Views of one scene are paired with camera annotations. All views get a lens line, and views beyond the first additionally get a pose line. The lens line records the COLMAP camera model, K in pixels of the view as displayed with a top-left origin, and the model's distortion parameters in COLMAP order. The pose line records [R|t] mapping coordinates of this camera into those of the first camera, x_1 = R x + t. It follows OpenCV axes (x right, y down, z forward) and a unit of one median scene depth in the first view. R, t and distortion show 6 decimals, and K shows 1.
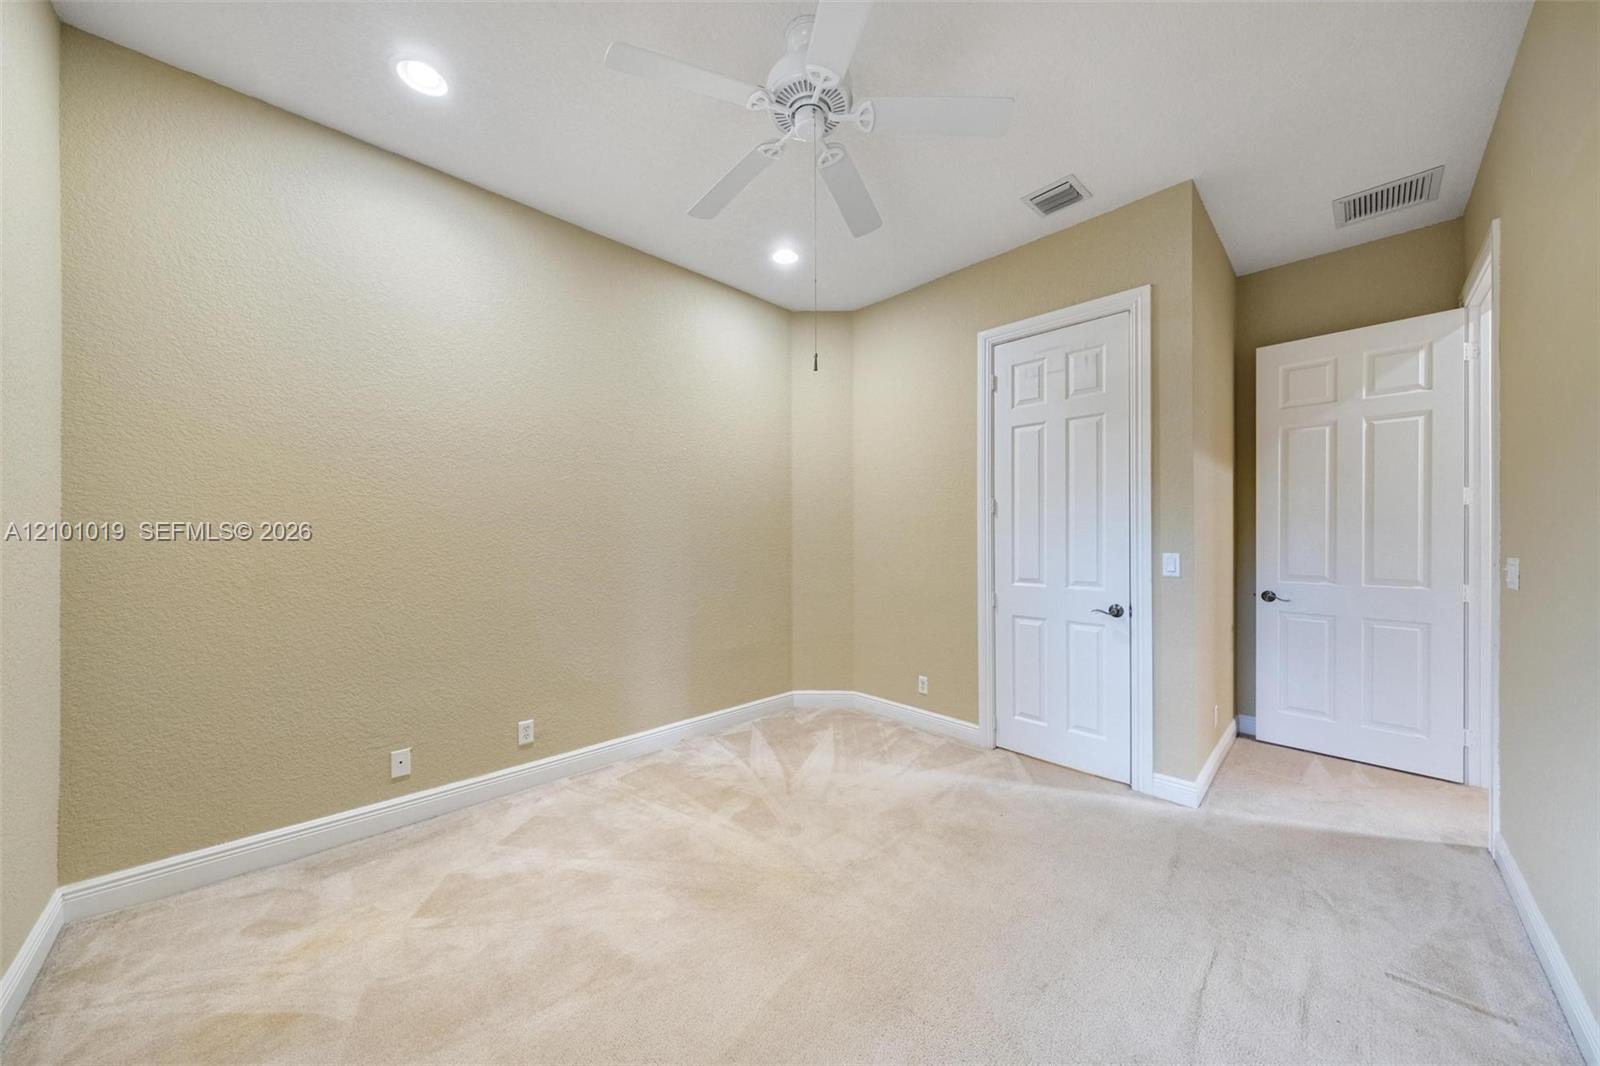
lens RADIAL K [[542.2, 0, 797.3], [0, 542.2, 529.4], [0, 0, 1]] dist [-0.009430, -0.000056]
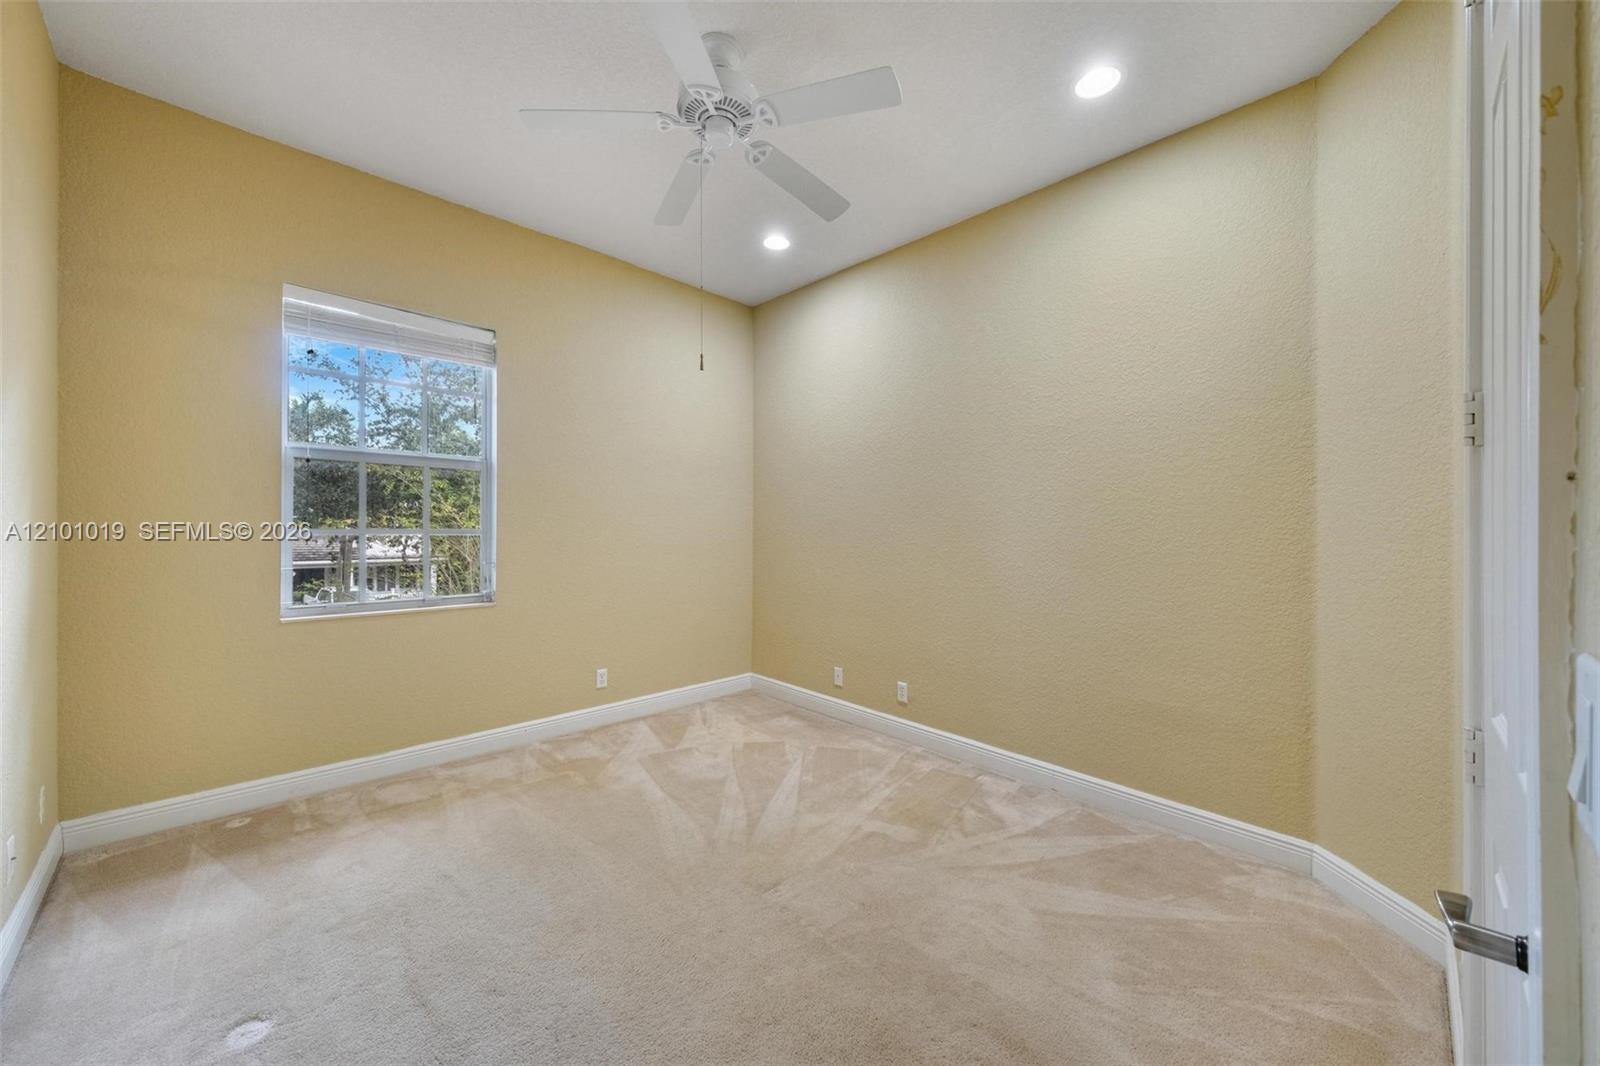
lens RADIAL K [[597.9, 0, 797.8], [0, 597.9, 529.2], [0, 0, 1]] dist [-0.002029, -0.000157]
pose [[-0.017527, 0.003609, -0.999840, 0.744132], [-0.004506, 0.999983, 0.003688, 0.017246], [0.999836, 0.004570, -0.017510, 0.741706]]
